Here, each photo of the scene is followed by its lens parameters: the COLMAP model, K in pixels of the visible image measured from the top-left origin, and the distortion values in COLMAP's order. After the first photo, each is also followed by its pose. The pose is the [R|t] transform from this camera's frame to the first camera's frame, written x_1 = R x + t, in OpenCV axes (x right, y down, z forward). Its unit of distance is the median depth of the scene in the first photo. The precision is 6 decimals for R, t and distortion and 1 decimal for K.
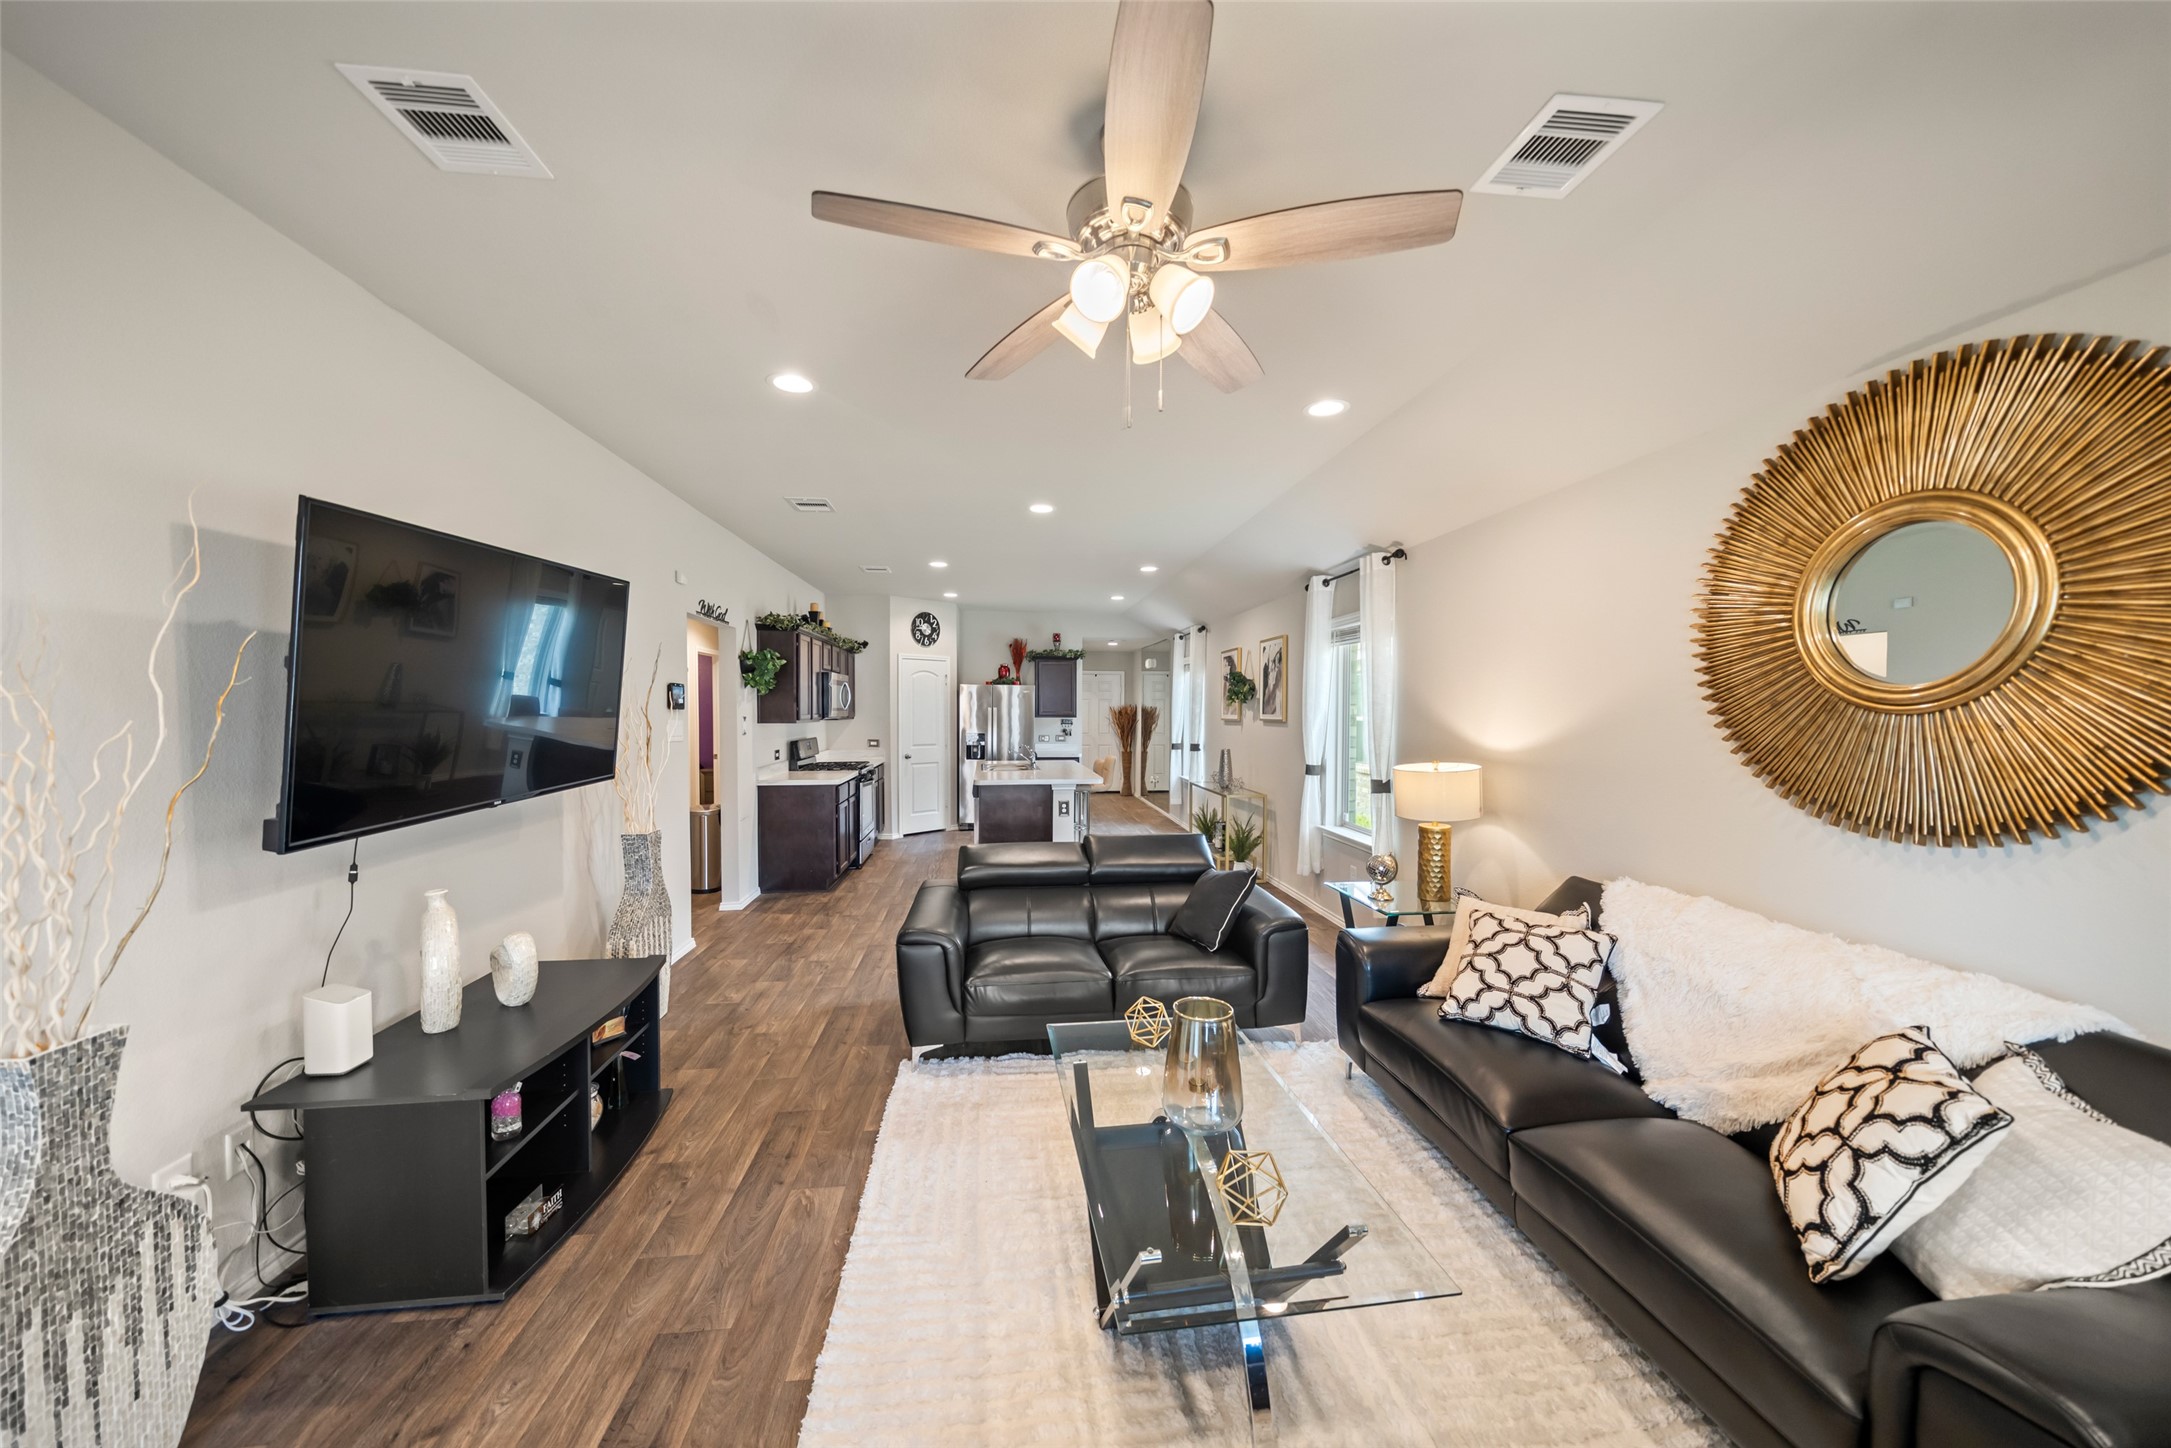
lens RADIAL K [[754.8, 0, 1085.5], [0, 754.8, 724.0], [0, 0, 1]] dist [-0.001403, -0.000156]
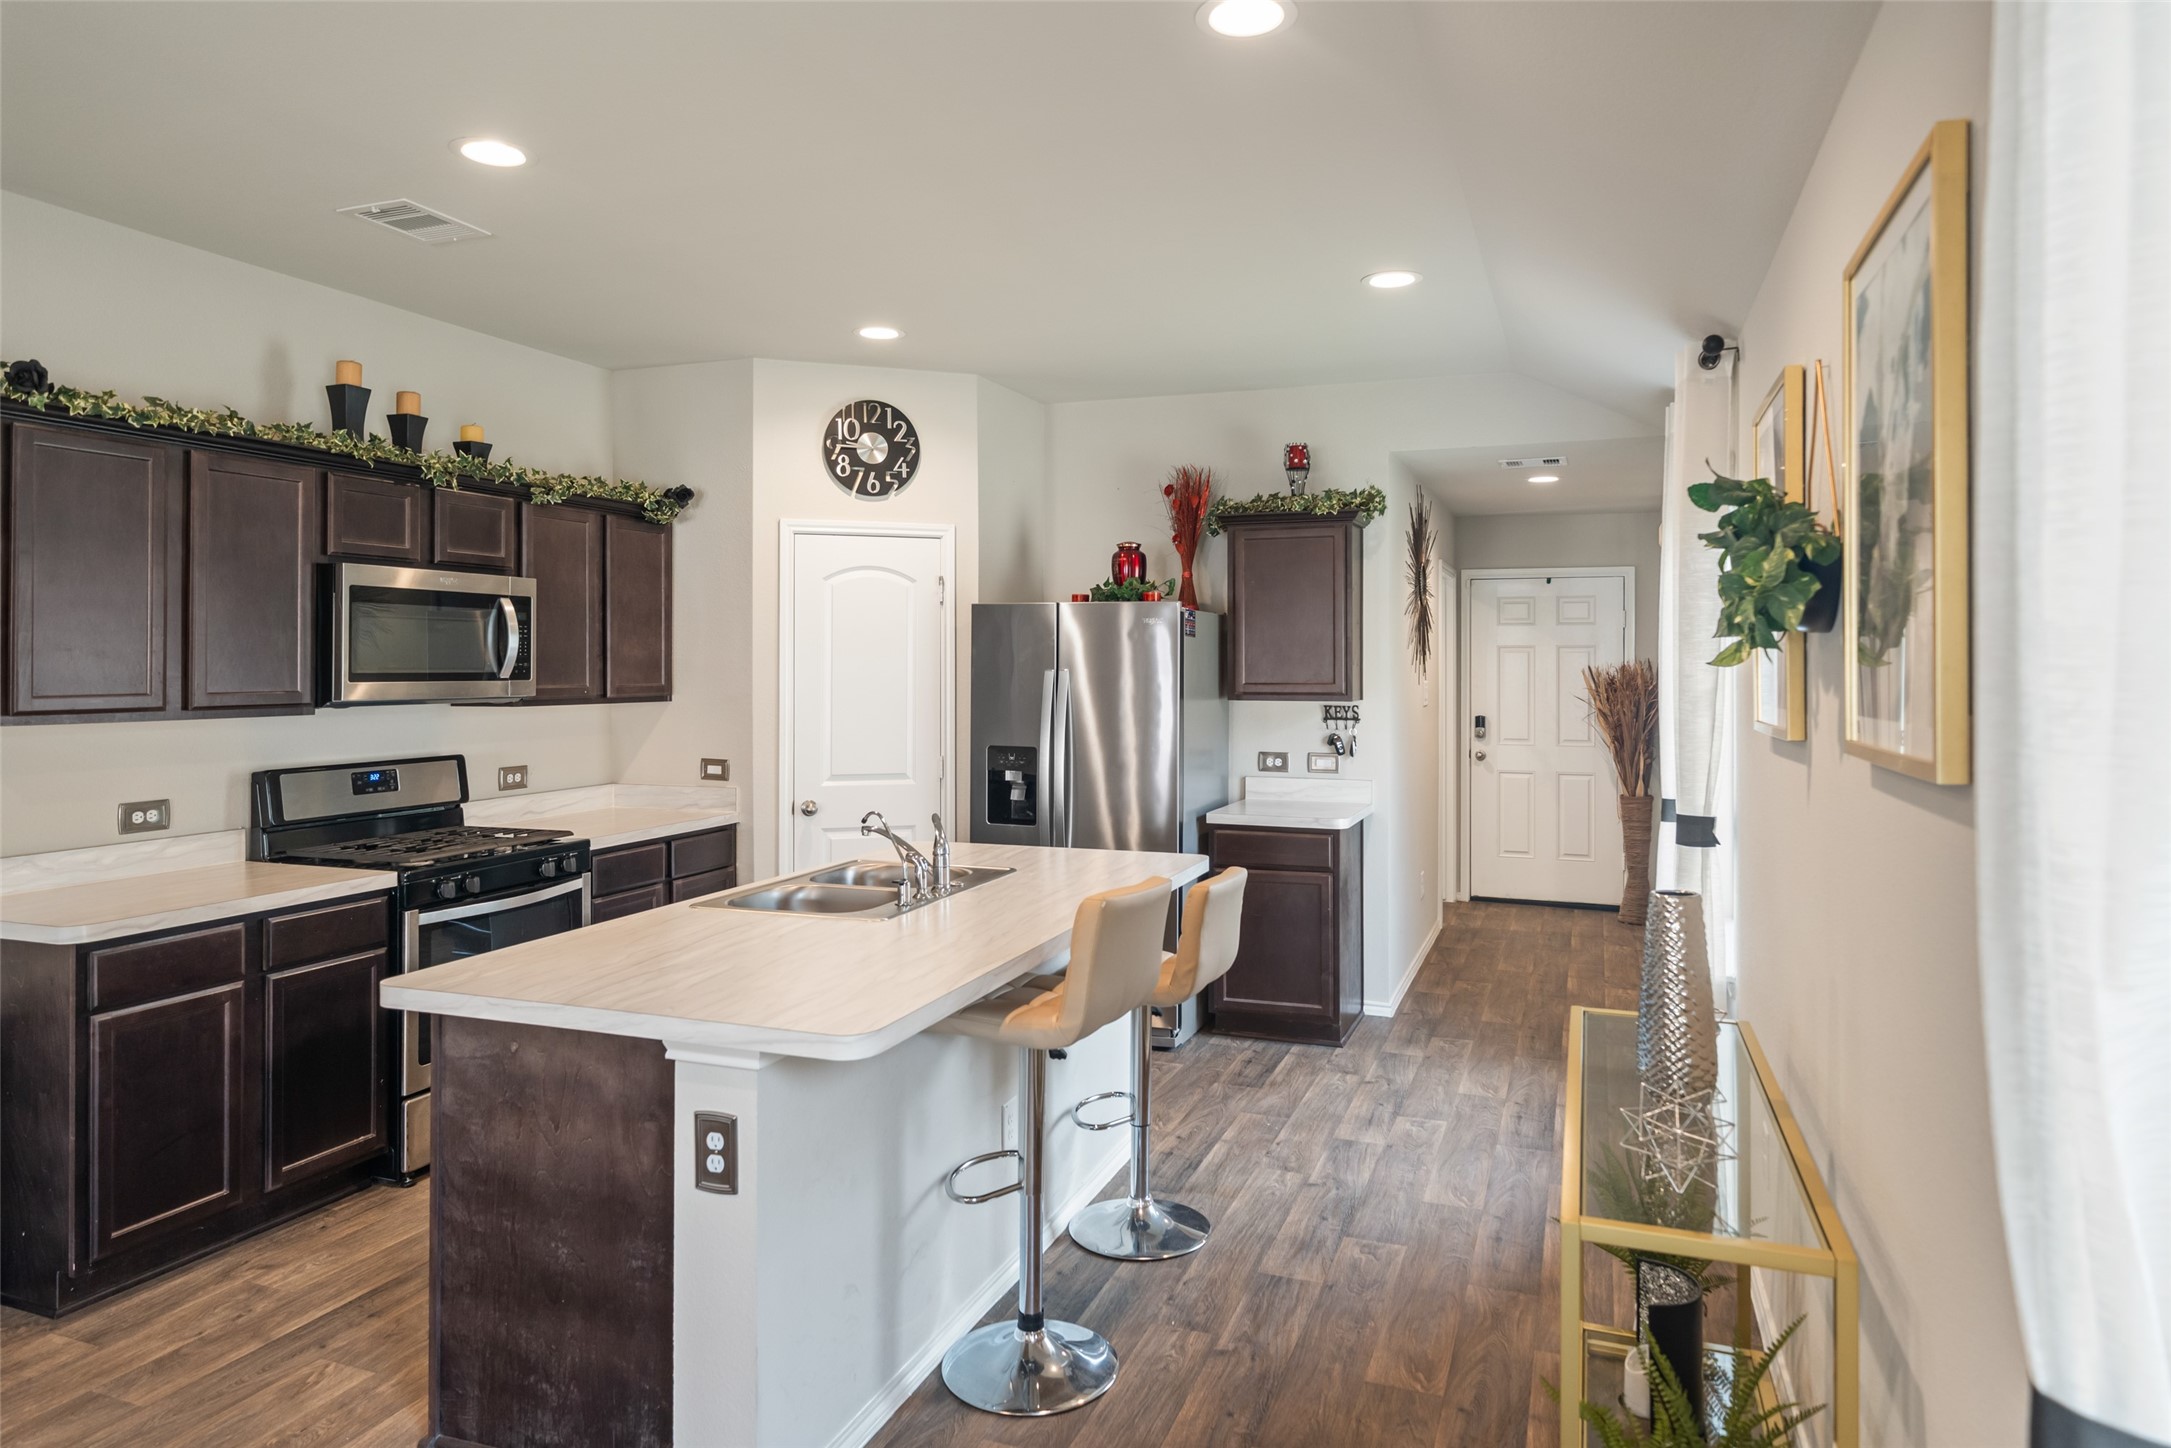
lens RADIAL K [[1291.8, 0, 1087.7], [0, 1291.8, 673.2], [0, 0, 1]] dist [0.004662, 0.001889]
pose [[0.887497, -0.002604, -0.460805, 0.492844], [-0.007995, 0.999747, -0.021048, -0.027730], [0.460743, 0.022364, 0.887252, 1.624704]]
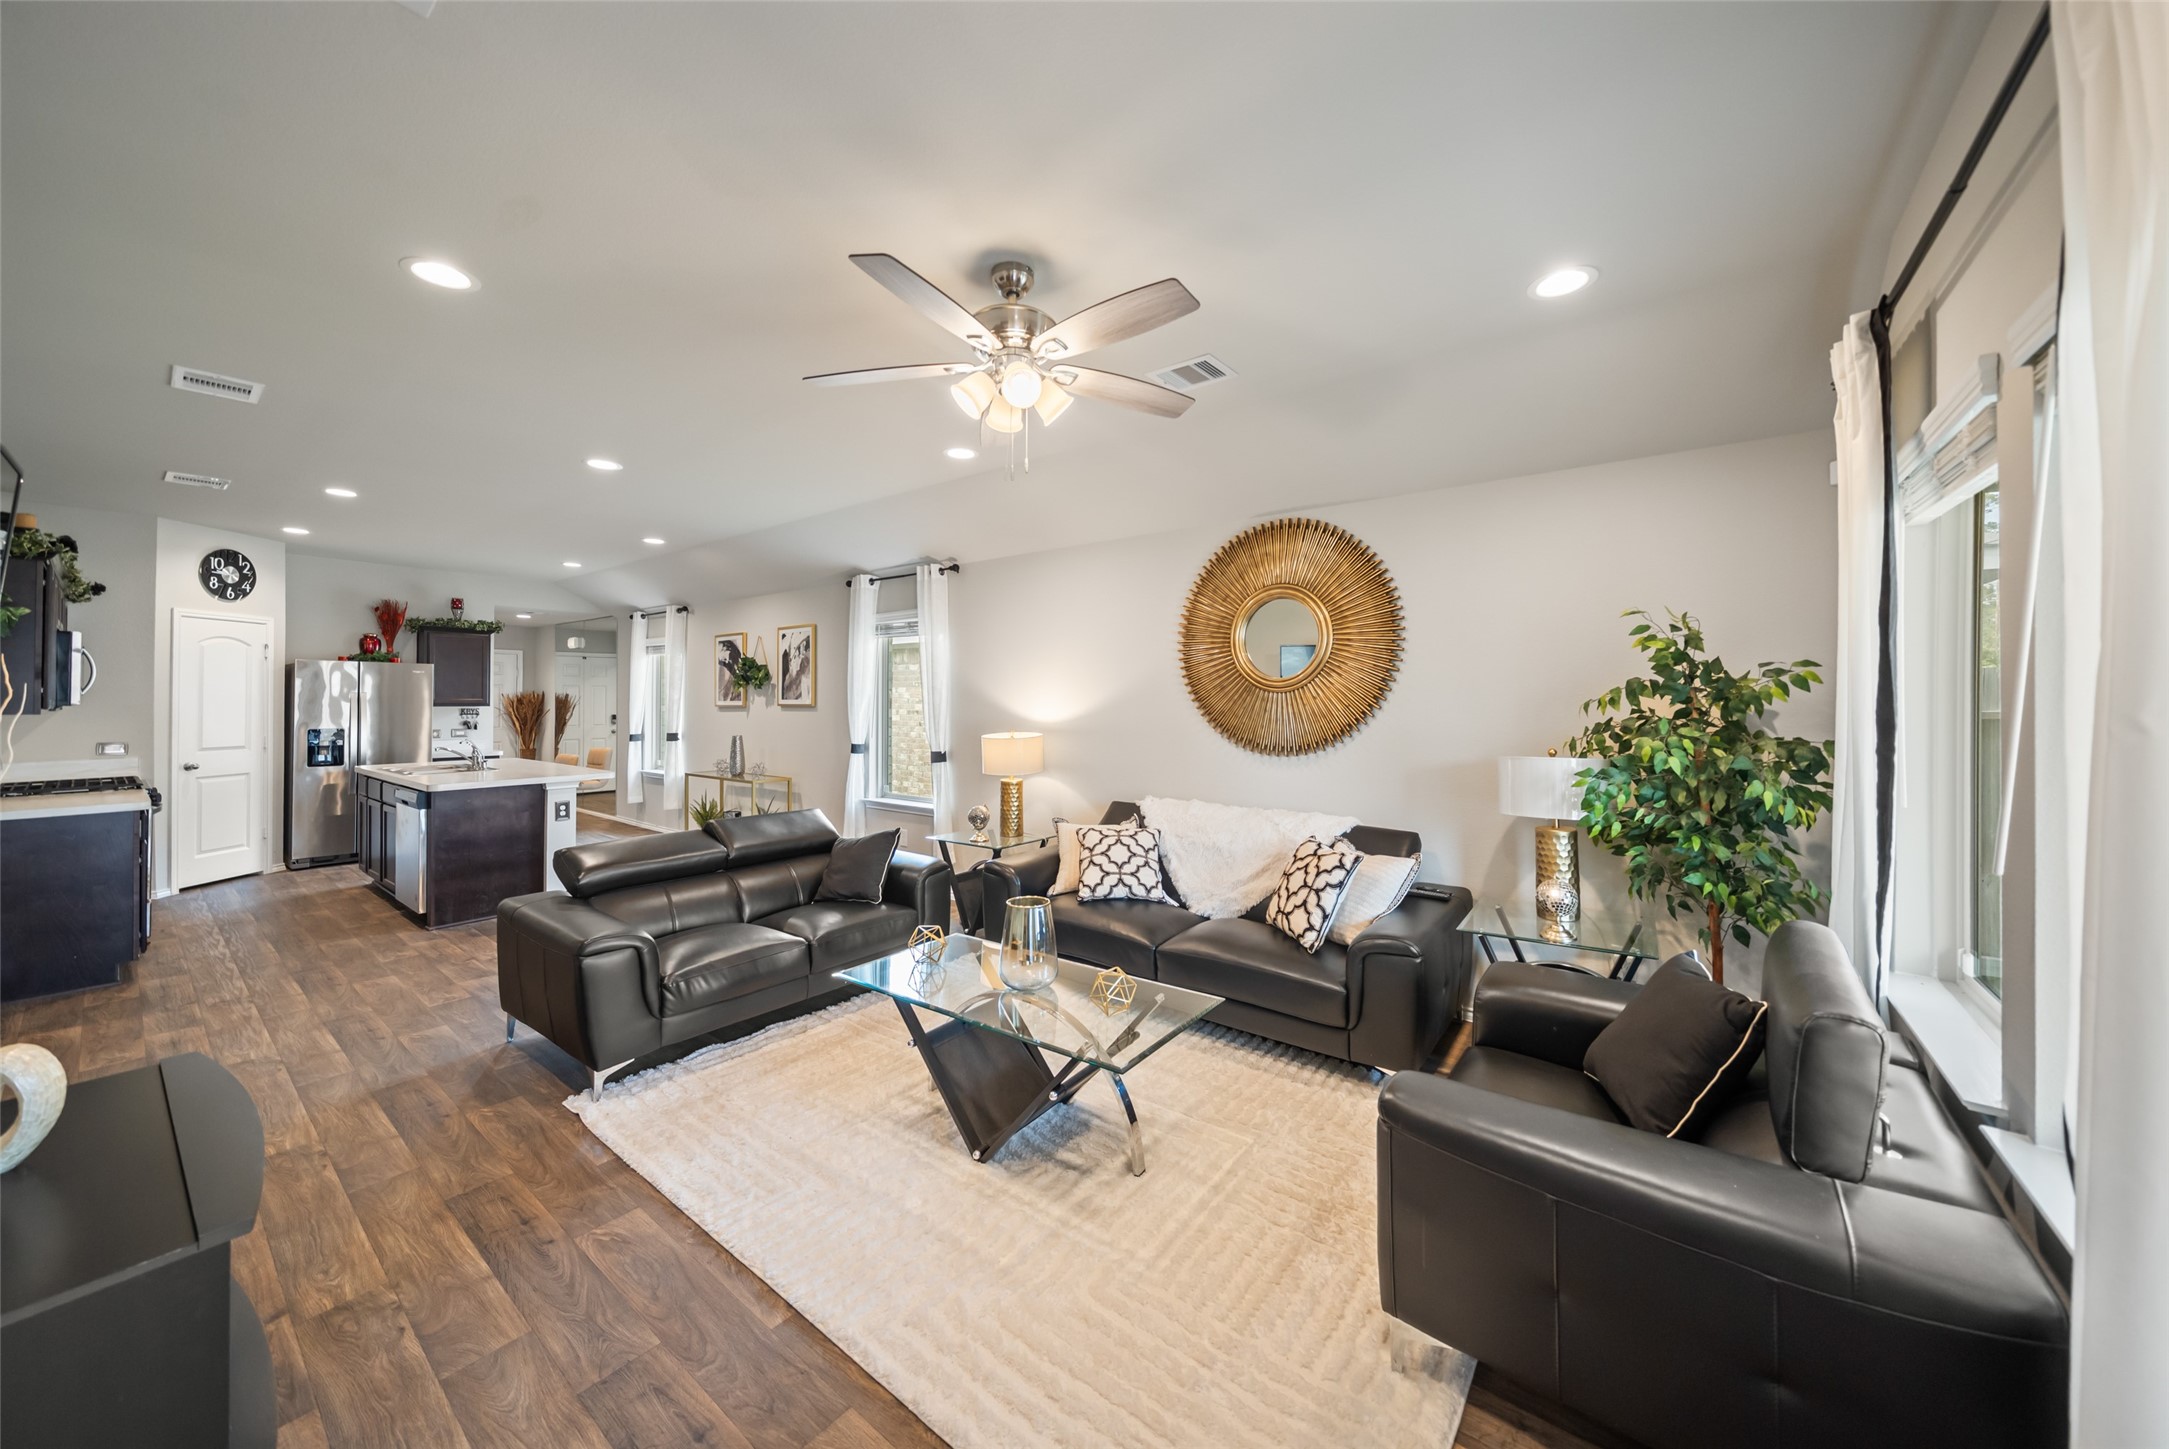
lens RADIAL K [[760.7, 0, 1087.5], [0, 760.7, 693.0], [0, 0, 1]] dist [-0.000004, -0.000131]
pose [[0.696949, 0.005549, 0.717099, -0.519214], [0.015351, 0.999625, -0.022655, 0.018943], [-0.716956, 0.026798, 0.696603, -0.037107]]
